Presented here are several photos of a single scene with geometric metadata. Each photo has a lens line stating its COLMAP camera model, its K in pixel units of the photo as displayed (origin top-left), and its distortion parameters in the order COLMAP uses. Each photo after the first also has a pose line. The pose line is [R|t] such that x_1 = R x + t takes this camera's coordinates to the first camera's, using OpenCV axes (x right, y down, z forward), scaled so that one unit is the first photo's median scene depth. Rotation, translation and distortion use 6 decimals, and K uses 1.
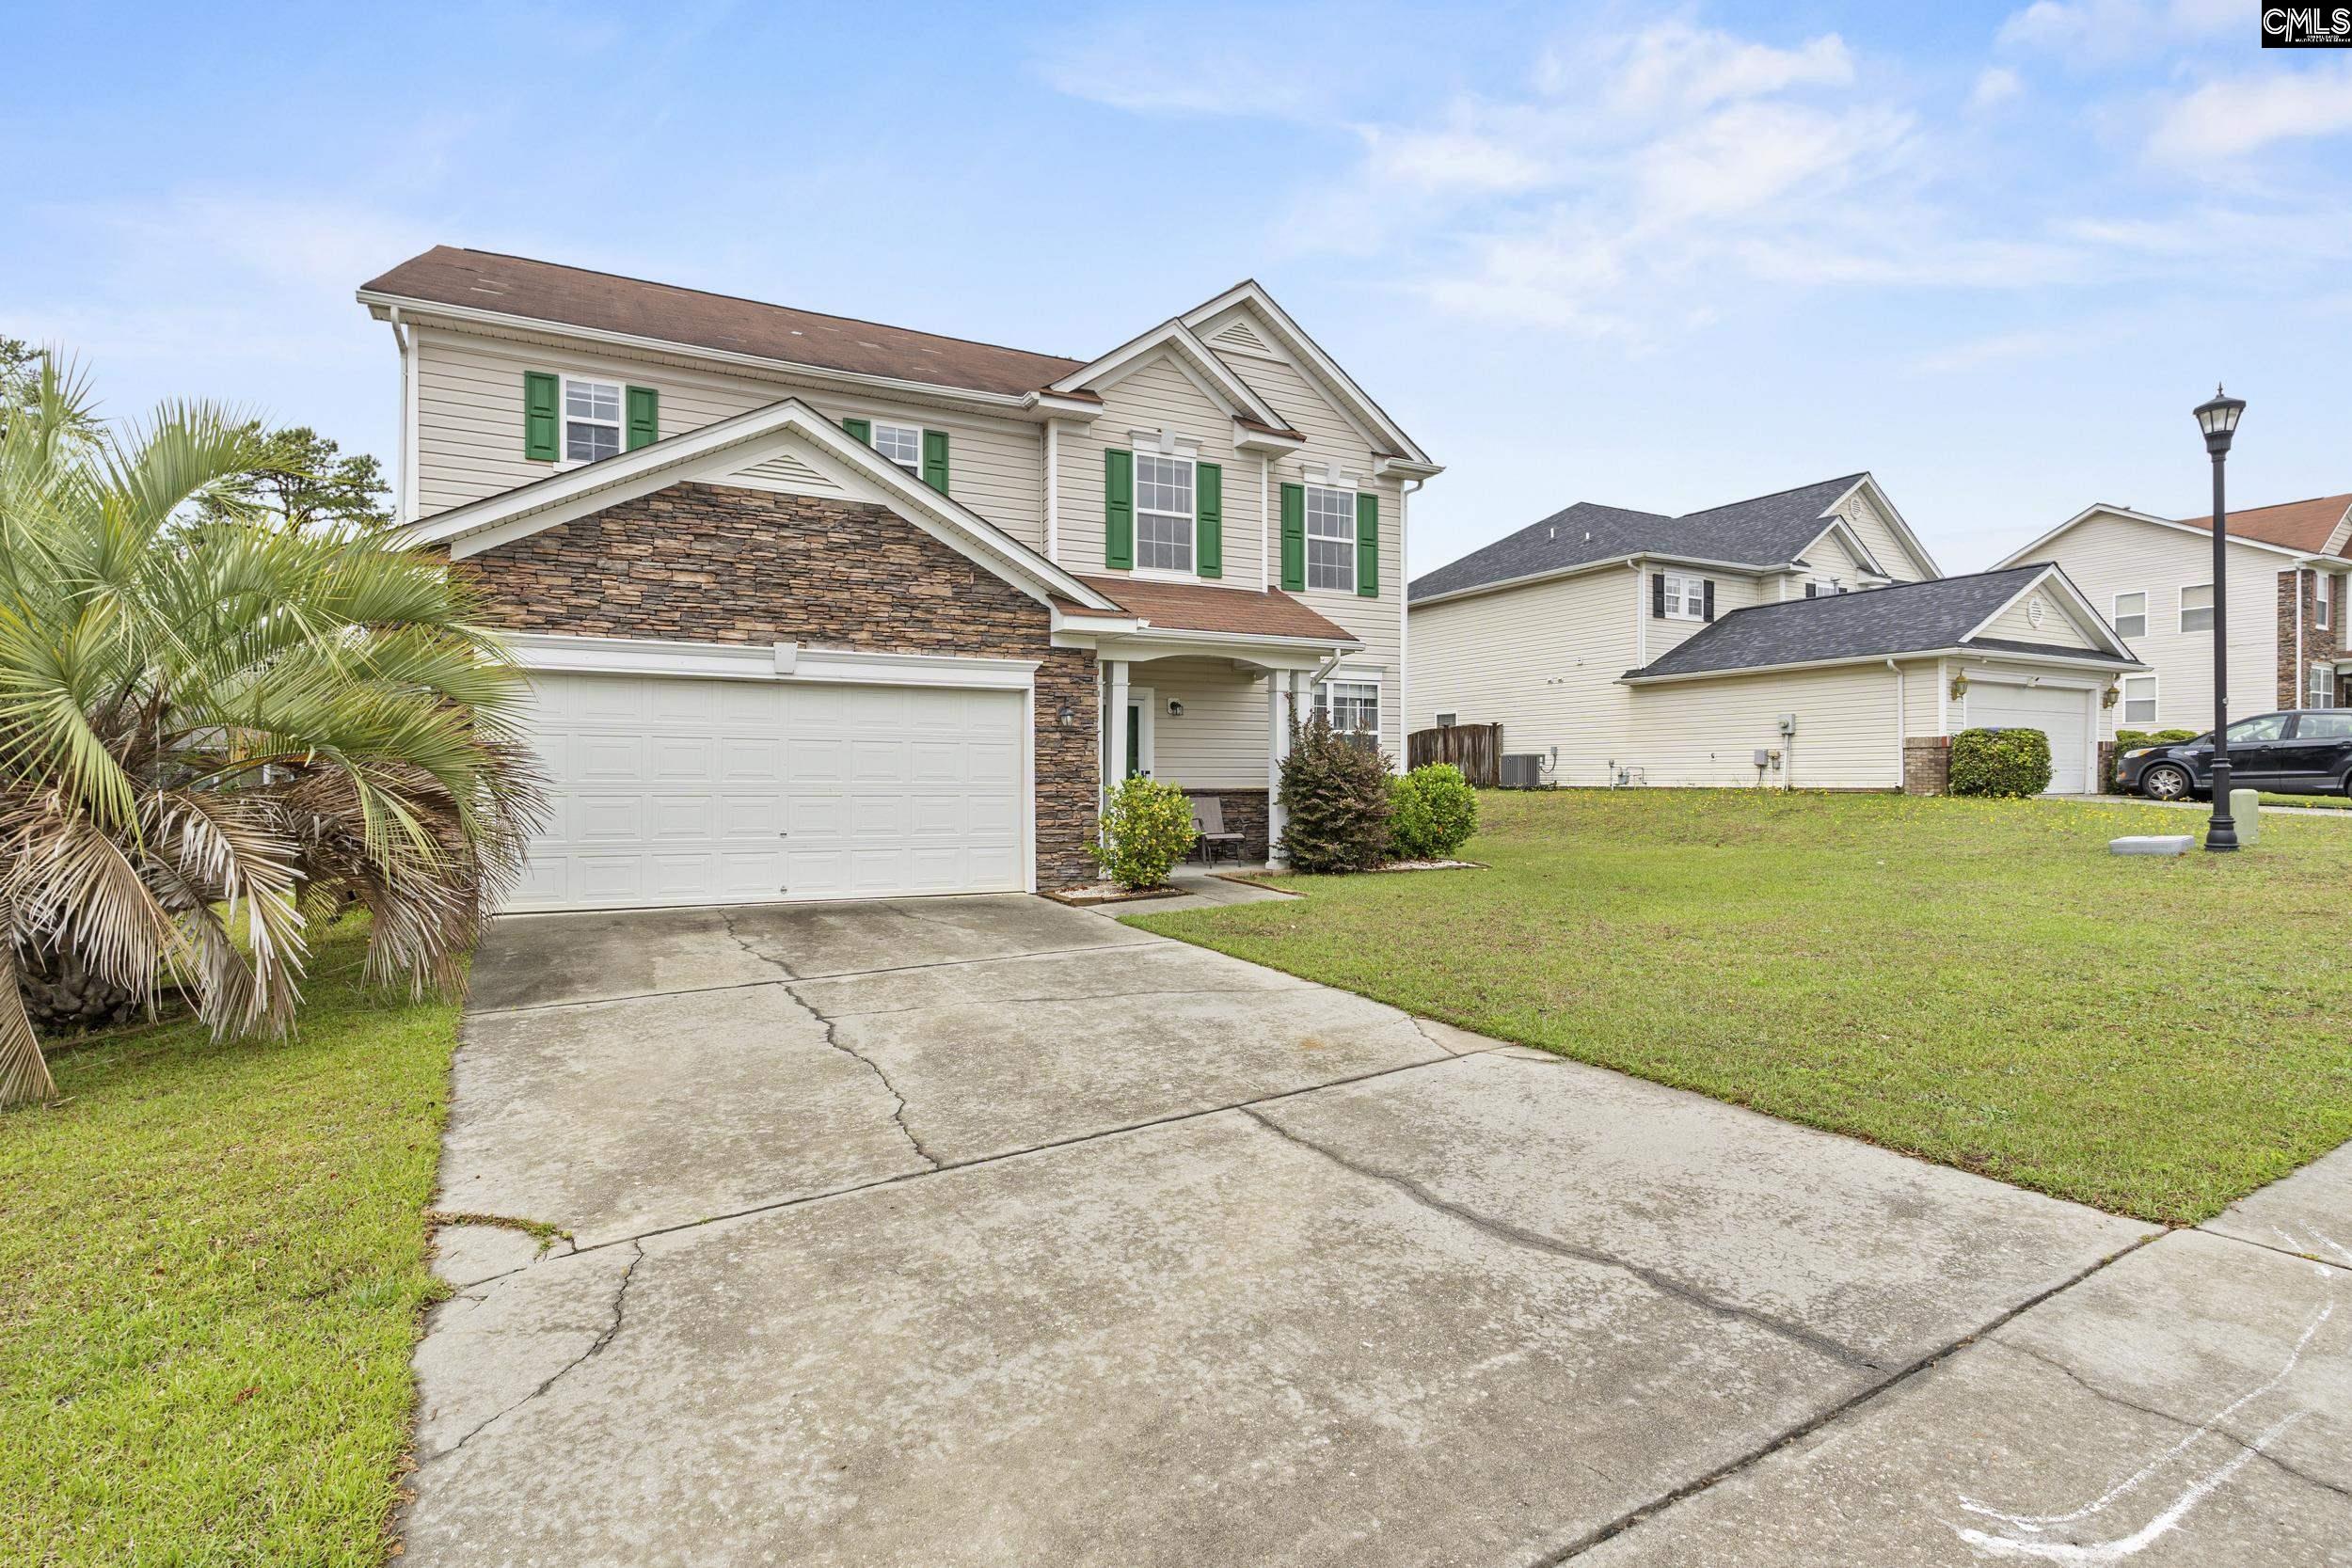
lens RADIAL K [[1077.3, 0, 1178.3], [0, 1077.3, 774.3], [0, 0, 1]] dist [0.000034, 0.000050]
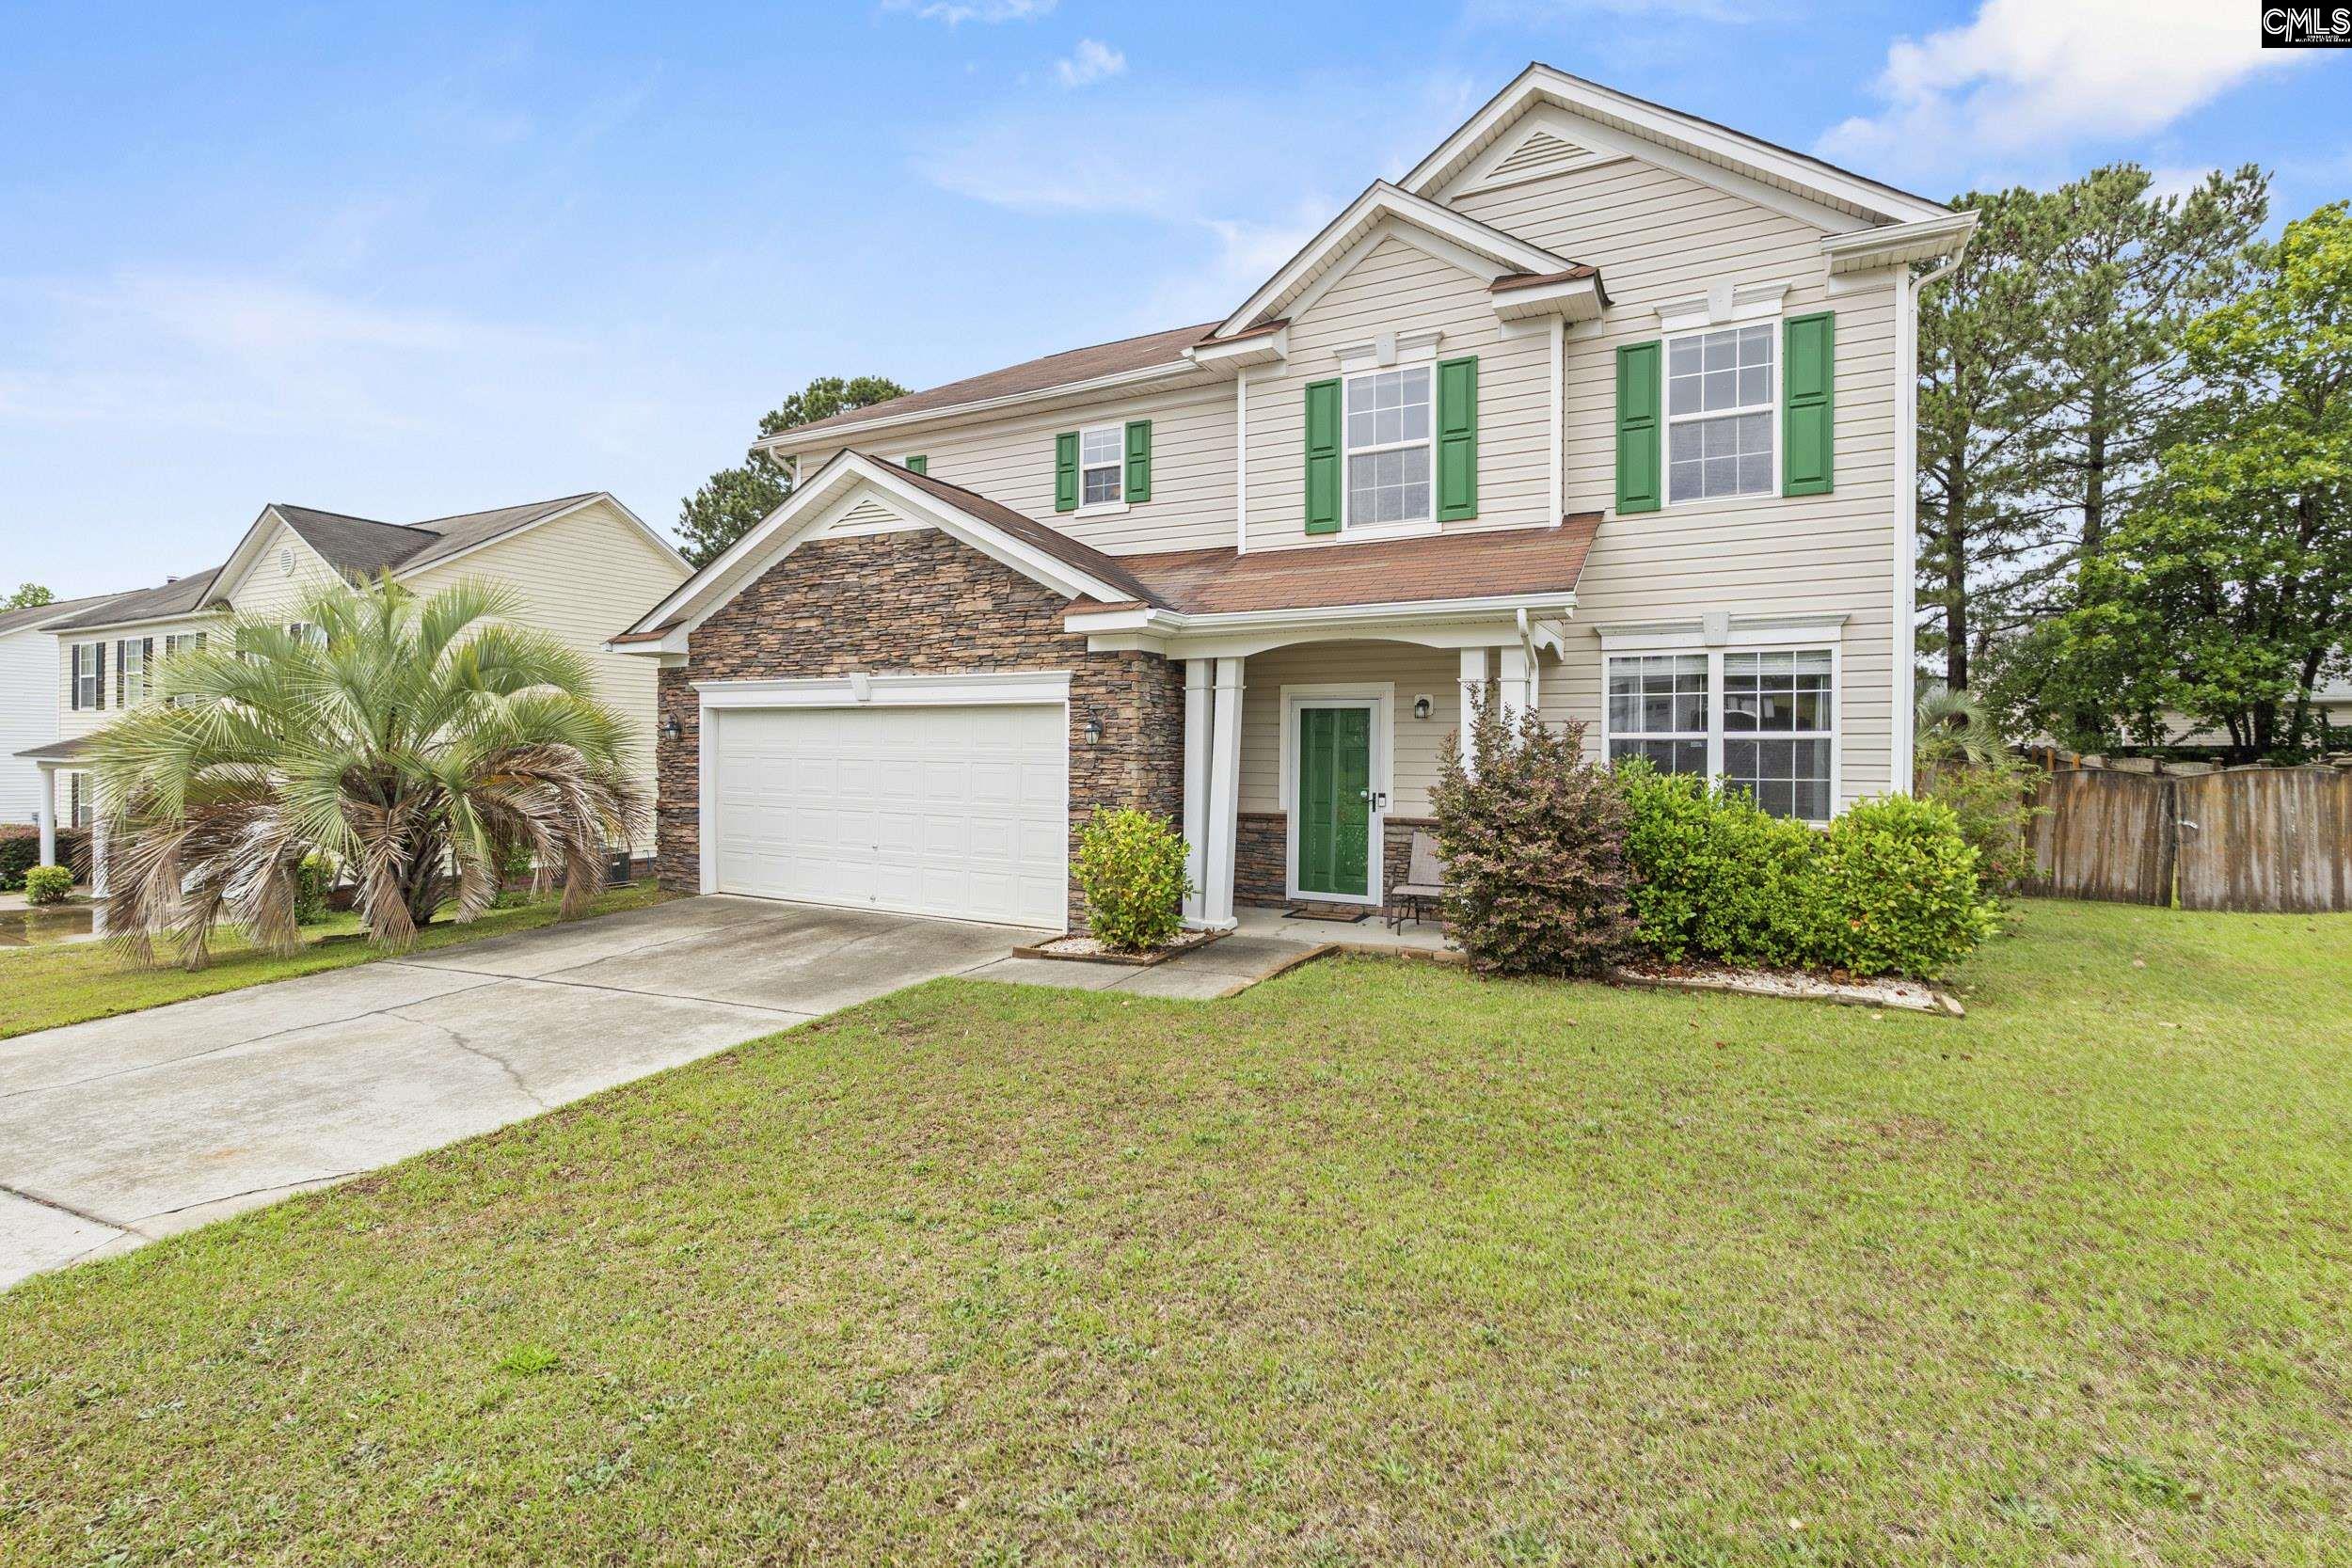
lens RADIAL K [[1076.0, 0, 1175.9], [0, 1076.0, 755.5], [0, 0, 1]] dist [-0.002019, -0.000128]
pose [[0.573588, 0.005272, -0.819127, 0.633982], [-0.006584, 0.999977, 0.001826, -0.037596], [0.819118, 0.004346, 0.573609, 0.567445]]
